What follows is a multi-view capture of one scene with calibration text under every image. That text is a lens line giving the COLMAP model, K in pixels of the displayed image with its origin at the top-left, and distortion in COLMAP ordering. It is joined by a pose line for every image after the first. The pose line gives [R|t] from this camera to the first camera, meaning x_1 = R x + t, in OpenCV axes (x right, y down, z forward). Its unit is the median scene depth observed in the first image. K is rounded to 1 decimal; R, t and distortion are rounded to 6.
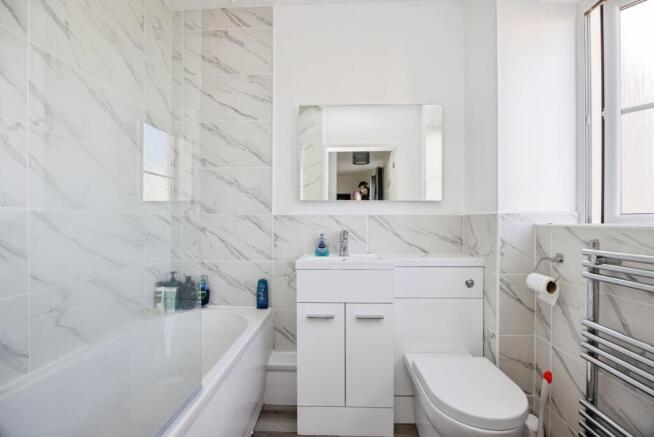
lens RADIAL K [[282.1, 0, 328.2], [0, 282.1, 221.0], [0, 0, 1]] dist [-0.022617, 0.001782]
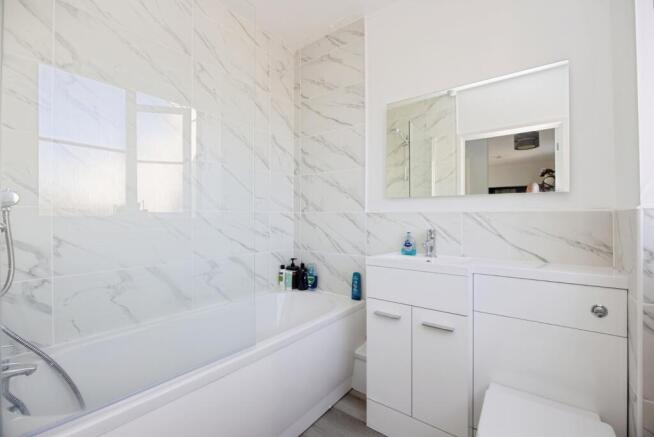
lens RADIAL K [[282.1, 0, 327.5], [0, 282.1, 215.6], [0, 0, 1]] dist [-0.022617, 0.001782]
pose [[0.813712, -0.000993, -0.581267, 0.306088], [-0.004724, 0.999954, -0.008322, -0.001254], [0.581248, 0.009517, 0.813670, 0.056296]]
